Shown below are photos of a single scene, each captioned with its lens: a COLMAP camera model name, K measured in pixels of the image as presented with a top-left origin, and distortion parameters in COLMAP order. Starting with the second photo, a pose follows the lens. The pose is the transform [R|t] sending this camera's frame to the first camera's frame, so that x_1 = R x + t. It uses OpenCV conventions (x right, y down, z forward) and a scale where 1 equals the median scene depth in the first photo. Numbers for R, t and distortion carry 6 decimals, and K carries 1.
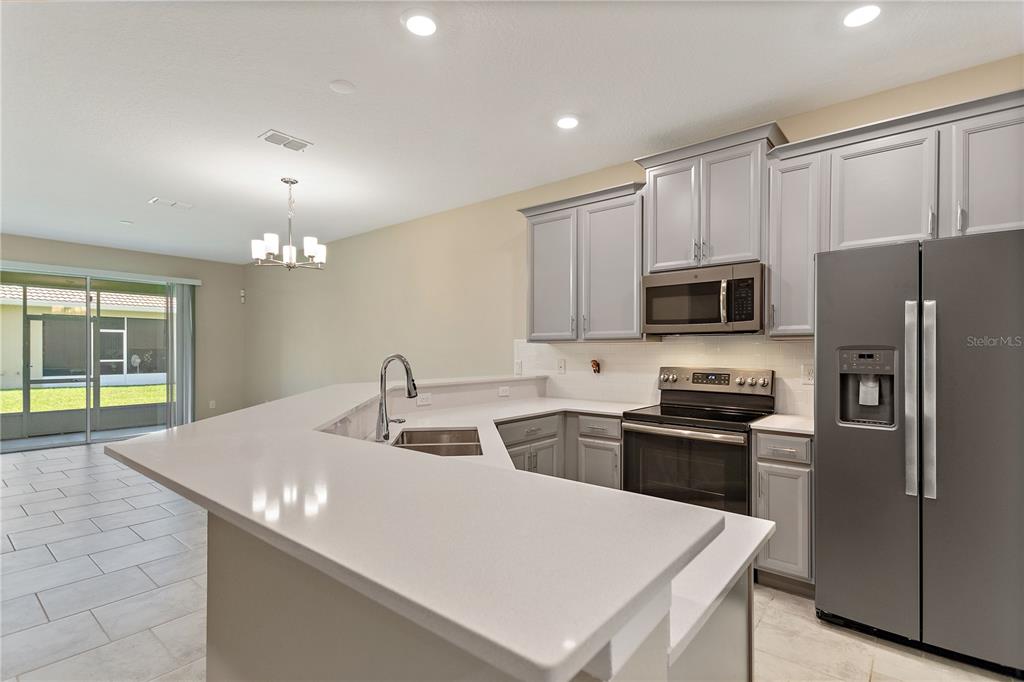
lens RADIAL K [[482.2, 0, 512.5], [0, 482.2, 345.2], [0, 0, 1]] dist [0.020744, 0.000995]
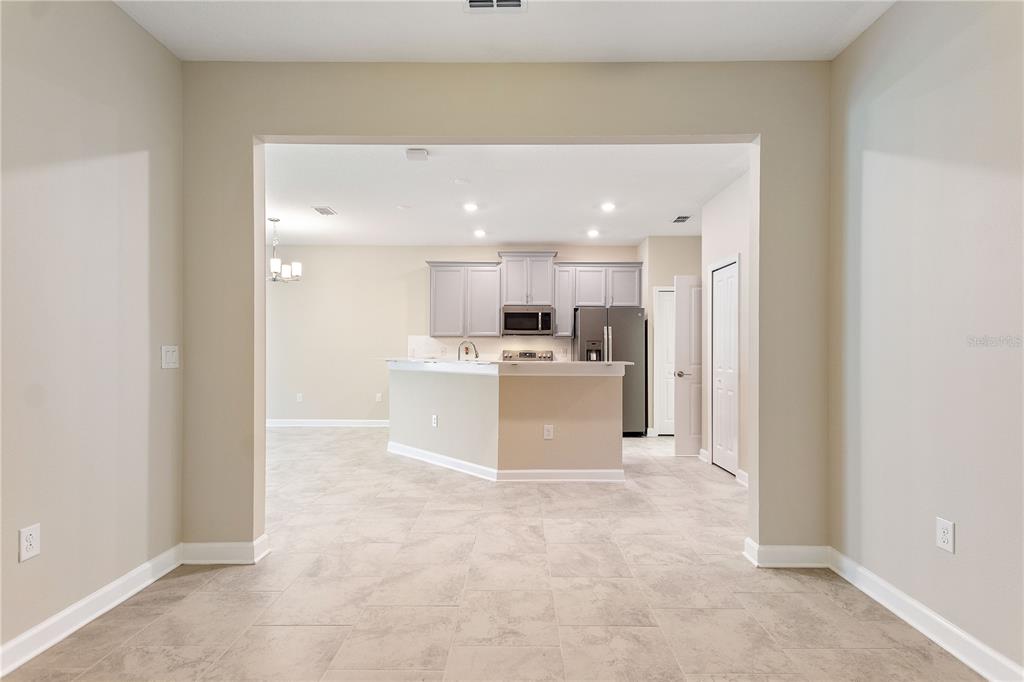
lens RADIAL K [[482.2, 0, 511.7], [0, 482.2, 343.3], [0, 0, 1]] dist [0.020744, 0.000995]
pose [[0.769994, 0.002056, 0.638048, -1.036170], [-0.008548, 0.999938, 0.007093, 0.000743], [-0.637994, -0.010916, 0.769964, -0.647232]]
